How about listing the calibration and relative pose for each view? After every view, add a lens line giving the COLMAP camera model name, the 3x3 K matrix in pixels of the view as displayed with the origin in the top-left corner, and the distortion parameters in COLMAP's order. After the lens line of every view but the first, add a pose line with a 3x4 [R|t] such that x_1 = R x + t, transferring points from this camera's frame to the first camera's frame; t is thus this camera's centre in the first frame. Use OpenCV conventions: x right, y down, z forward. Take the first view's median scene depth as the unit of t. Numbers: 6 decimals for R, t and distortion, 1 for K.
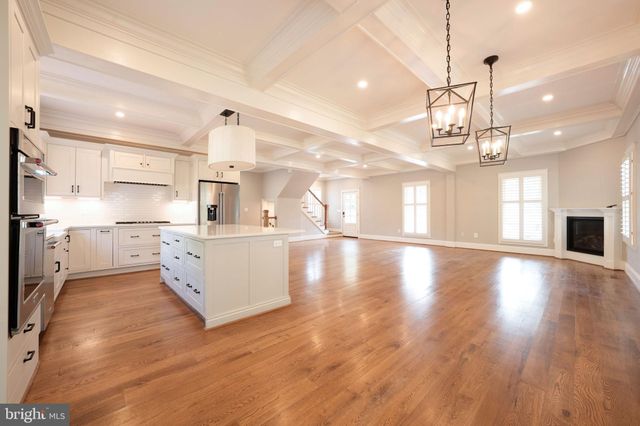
lens RADIAL K [[249.3, 0, 320.9], [0, 249.3, 211.4], [0, 0, 1]] dist [-0.003651, -0.000080]
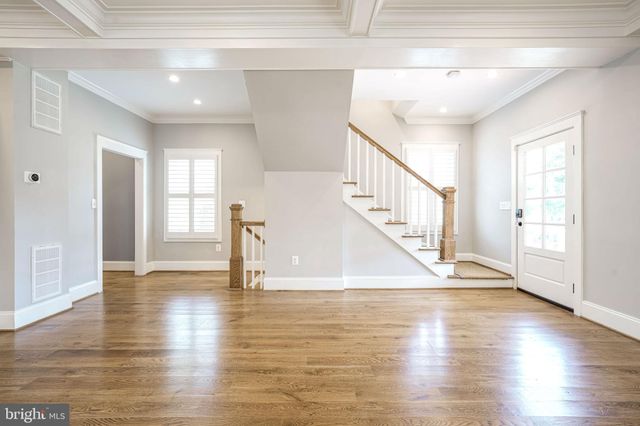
lens RADIAL K [[275.8, 0, 321.7], [0, 275.8, 211.7], [0, 0, 1]] dist [0.000324, 0.000215]
pose [[0.733688, 0.005591, -0.679464, 0.160482], [0.000337, 0.999963, 0.008592, 0.002007], [0.679487, -0.006532, 0.733659, 0.662005]]
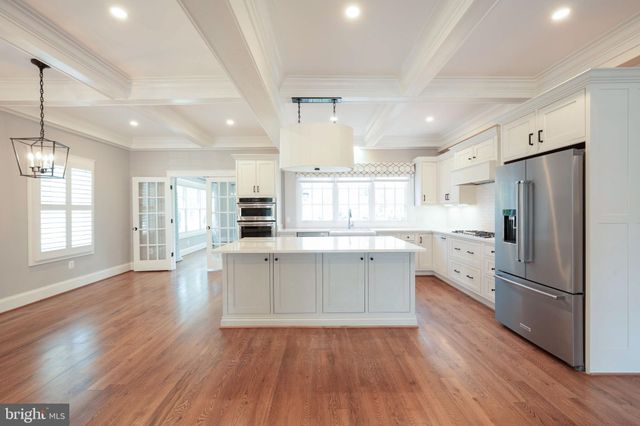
lens RADIAL K [[256.8, 0, 317.2], [0, 256.8, 213.4], [0, 0, 1]] dist [-0.003186, 0.000070]
pose [[-0.679351, 0.013396, -0.733691, 0.095744], [0.010702, 0.999908, 0.008348, -0.014406], [0.733736, -0.002181, -0.679431, 0.570848]]
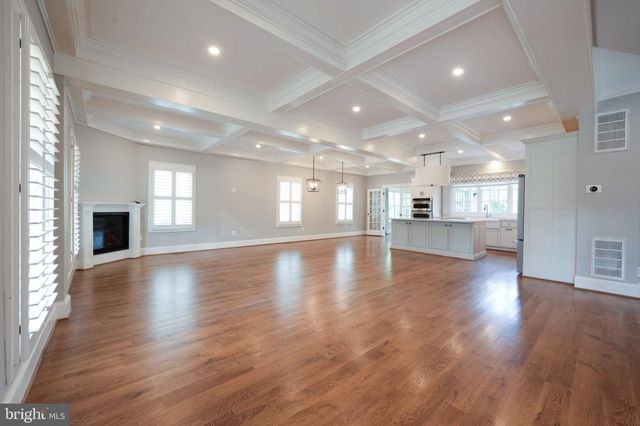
lens RADIAL K [[256.8, 0, 317.9], [0, 256.8, 212.8], [0, 0, 1]] dist [-0.003186, 0.000070]
pose [[-0.999595, -0.008441, 0.027176, 0.148943], [-0.008228, 0.999935, 0.007943, 0.004892], [-0.027241, 0.007716, -0.999599, 1.047536]]
